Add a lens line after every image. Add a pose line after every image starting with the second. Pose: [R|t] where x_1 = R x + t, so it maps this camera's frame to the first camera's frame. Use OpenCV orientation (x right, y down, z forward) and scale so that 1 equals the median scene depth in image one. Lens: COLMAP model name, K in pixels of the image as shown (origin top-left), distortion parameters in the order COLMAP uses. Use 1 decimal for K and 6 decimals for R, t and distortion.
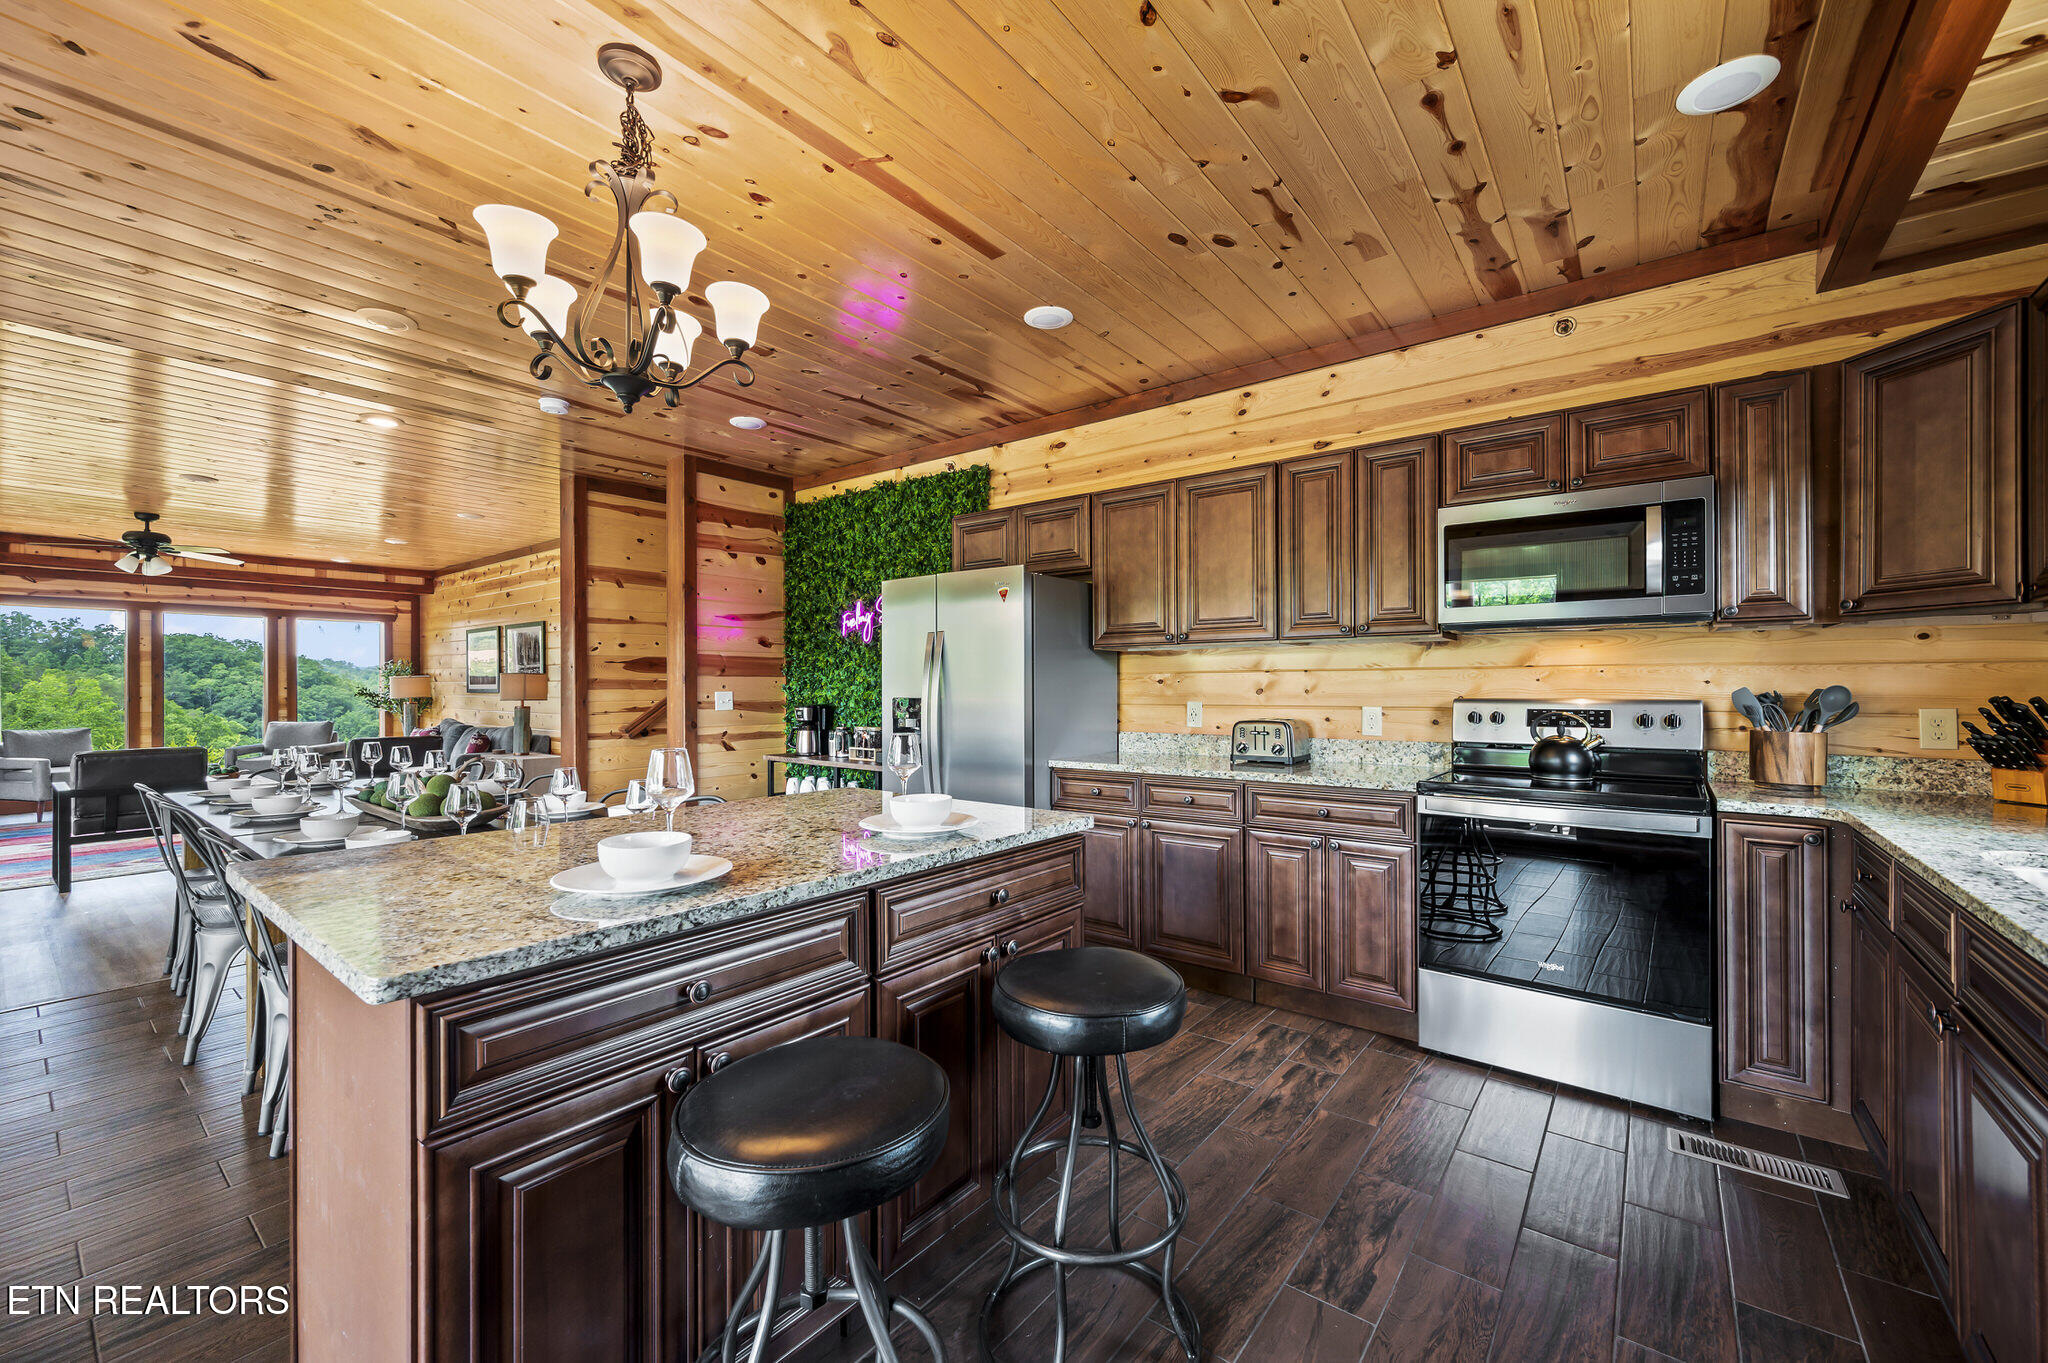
lens RADIAL K [[820.1, 0, 1025.8], [0, 820.1, 686.2], [0, 0, 1]] dist [0.003089, -0.000035]
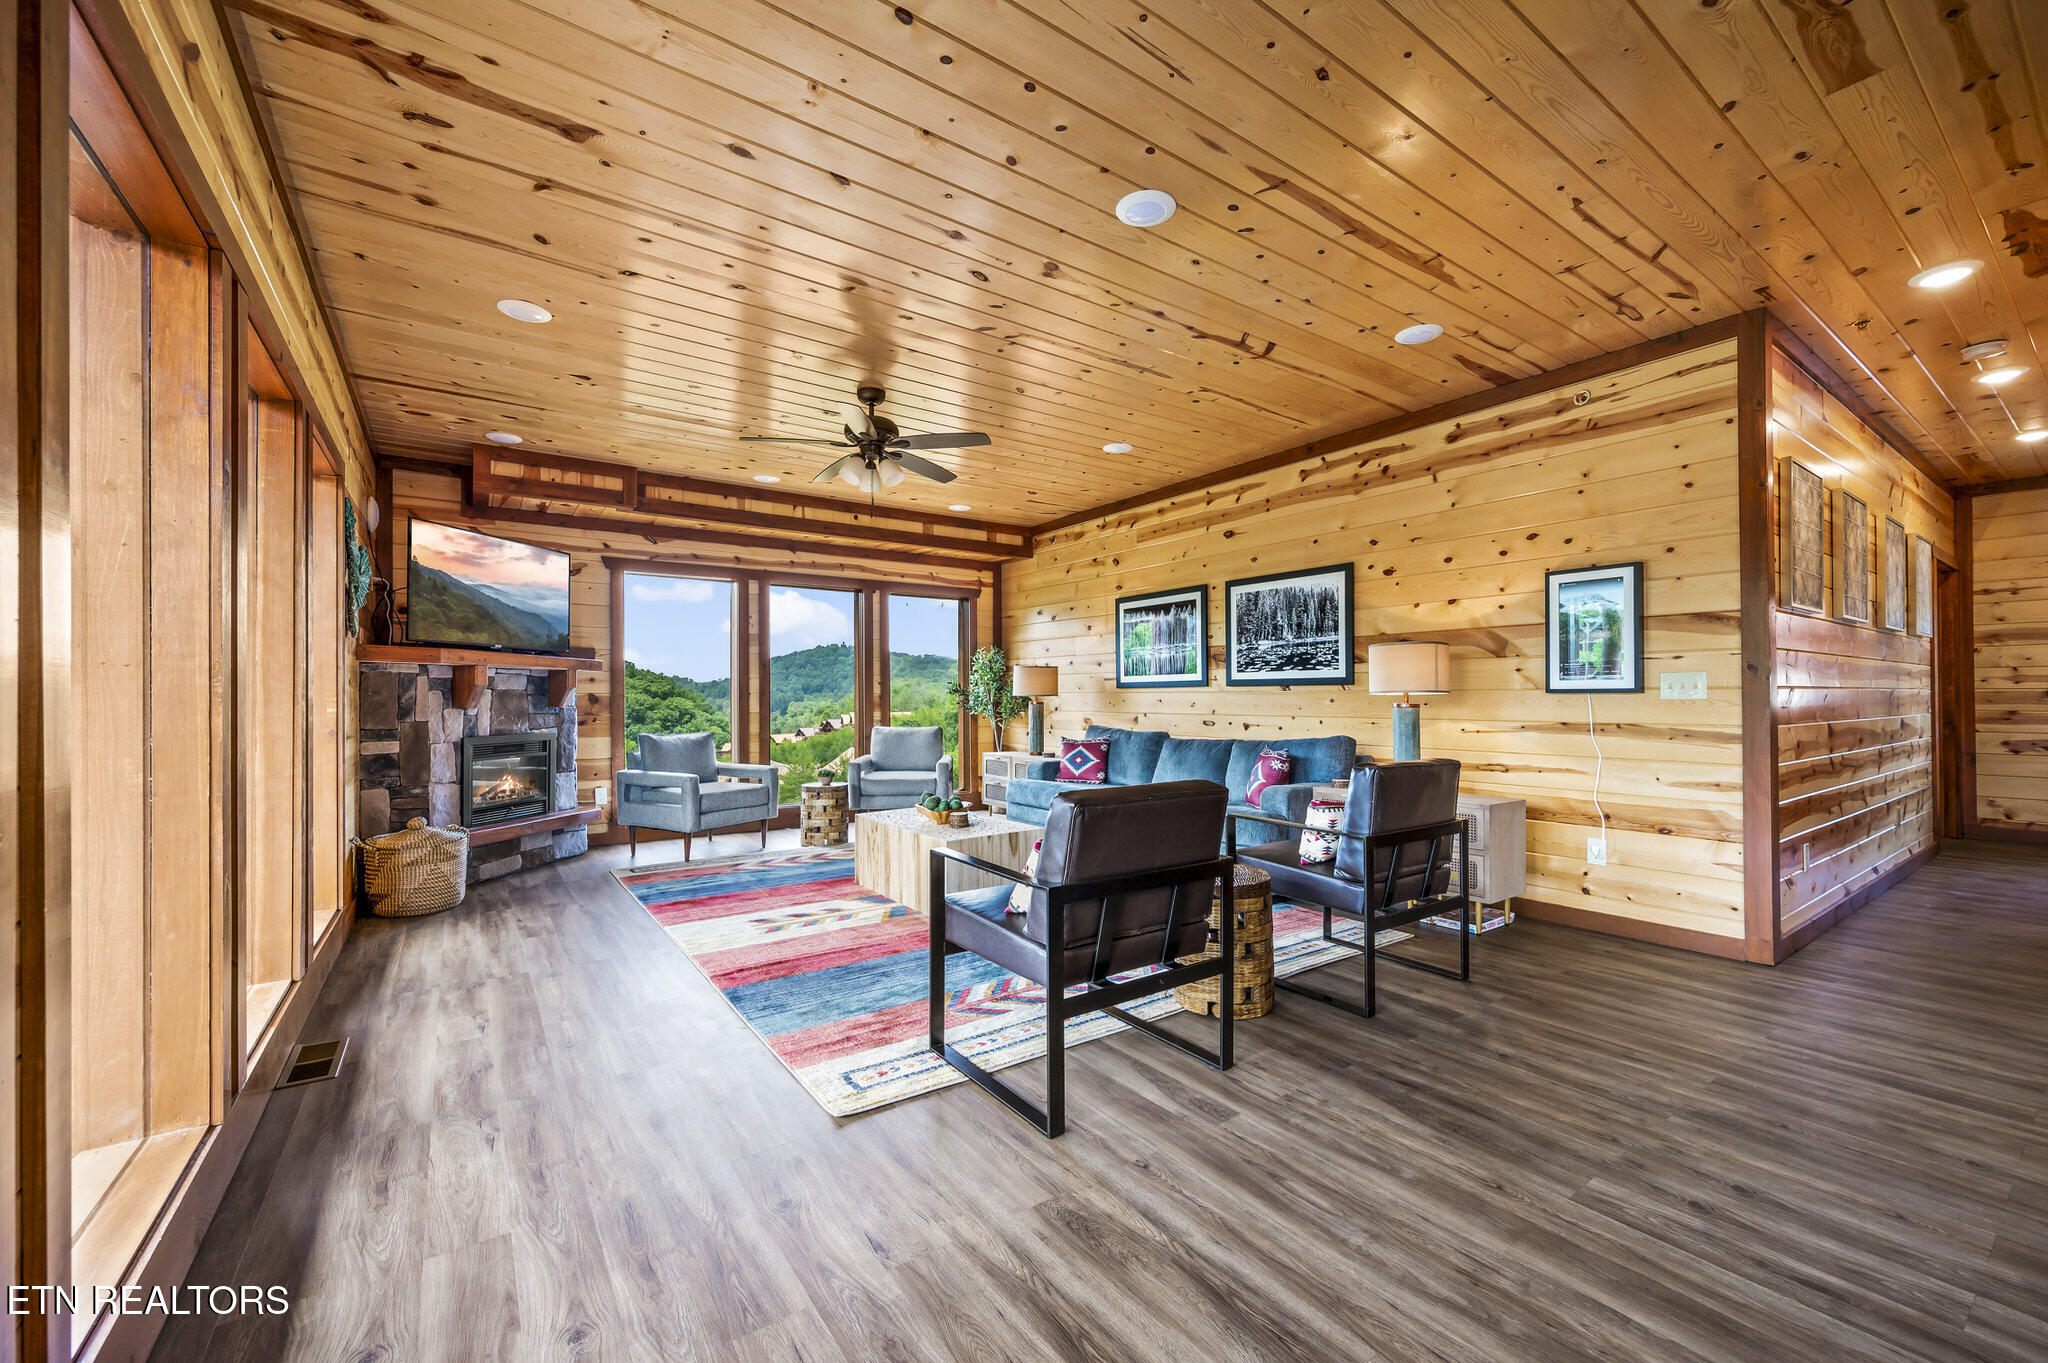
lens RADIAL K [[820.1, 0, 1029.7], [0, 820.1, 693.8], [0, 0, 1]] dist [0.003089, -0.000035]
pose [[0.956198, -0.001420, -0.292716, -0.329219], [-0.000303, 0.999983, -0.005838, 0.009792], [0.292719, 0.005671, 0.956182, 0.188633]]
